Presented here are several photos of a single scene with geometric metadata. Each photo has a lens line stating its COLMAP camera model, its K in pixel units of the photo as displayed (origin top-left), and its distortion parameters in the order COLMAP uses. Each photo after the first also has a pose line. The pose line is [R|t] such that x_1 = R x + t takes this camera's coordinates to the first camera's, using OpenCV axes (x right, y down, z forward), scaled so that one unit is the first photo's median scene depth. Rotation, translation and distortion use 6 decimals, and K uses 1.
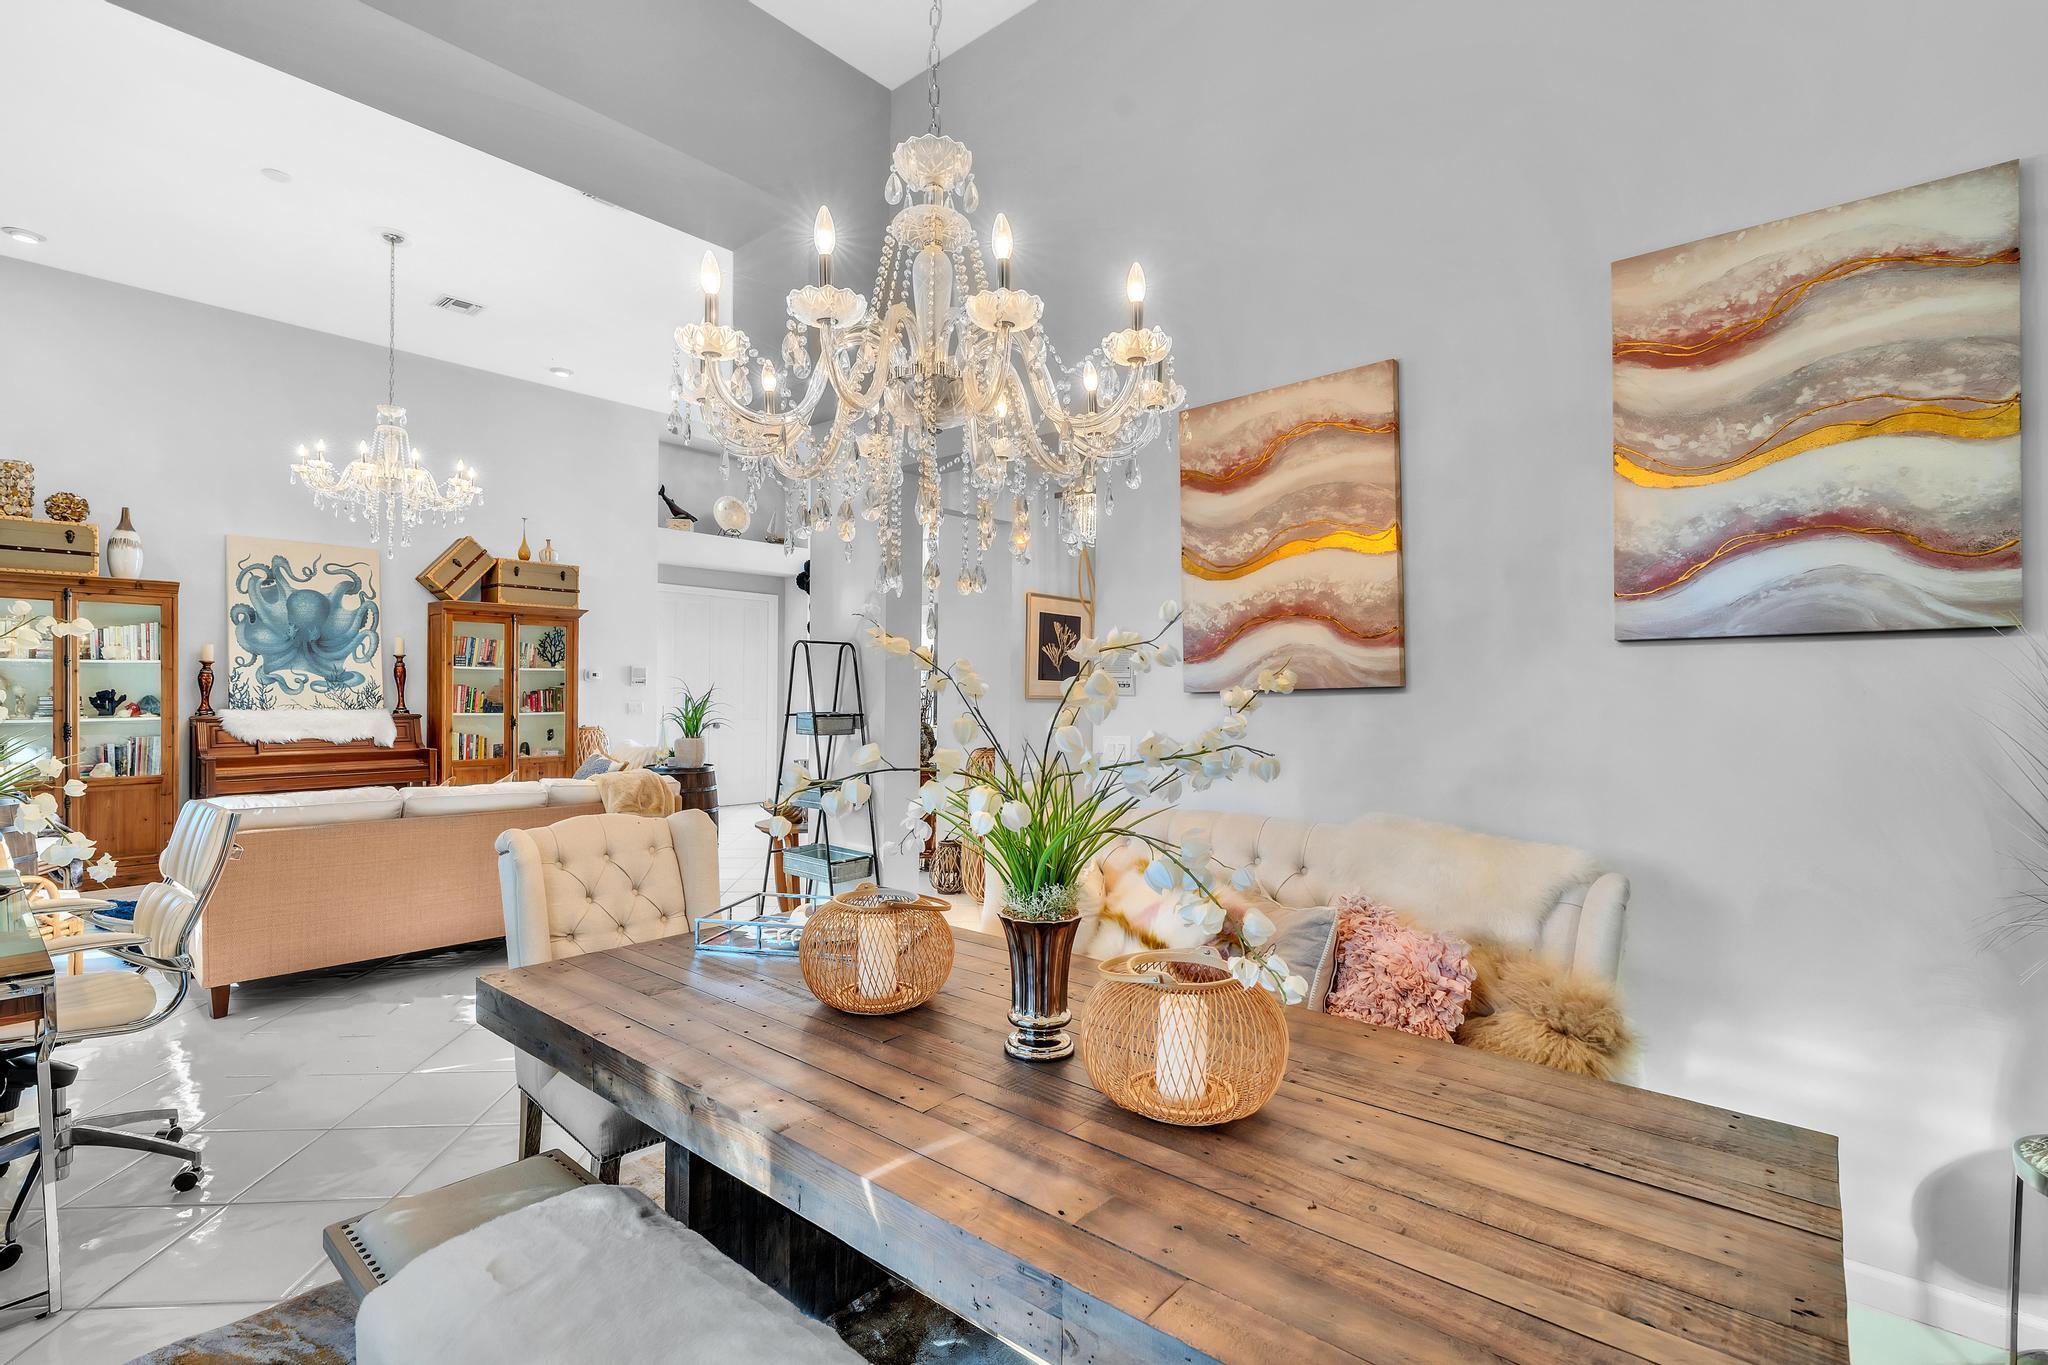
lens RADIAL K [[931.2, 0, 1024.0], [0, 931.2, 682.5], [0, 0, 1]] dist [-0.001408, 0.000322]
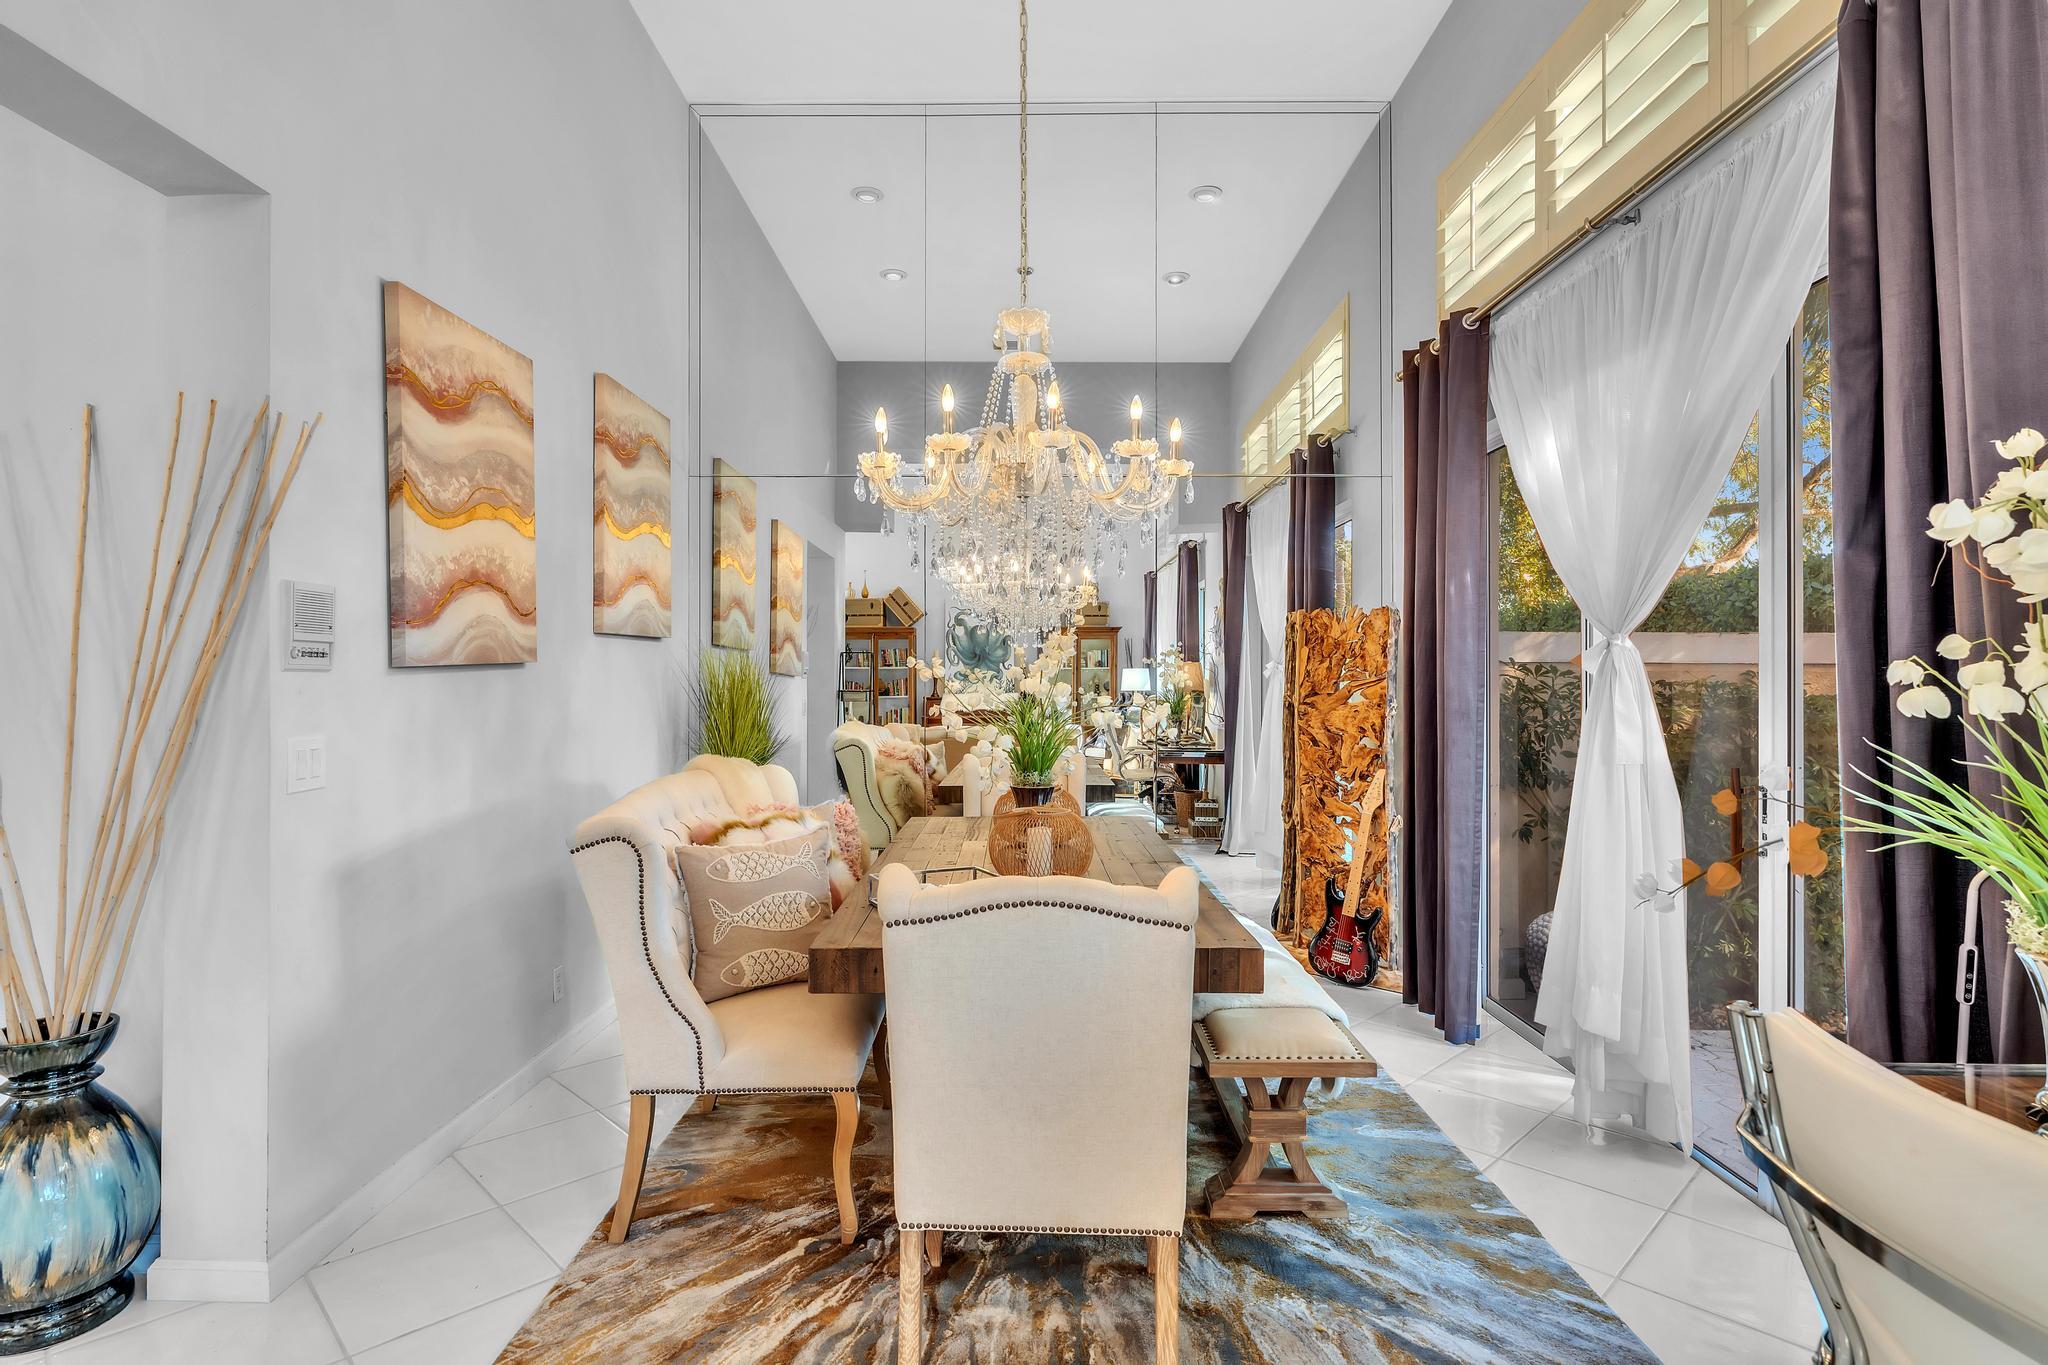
lens RADIAL K [[931.2, 0, 1024.0], [0, 931.2, 682.5], [0, 0, 1]] dist [-0.001408, 0.000322]
pose [[-0.631403, -0.011369, 0.775372, -0.752542], [-0.007666, 0.999935, 0.008419, 0.014088], [-0.775417, -0.000629, -0.631449, 1.143944]]
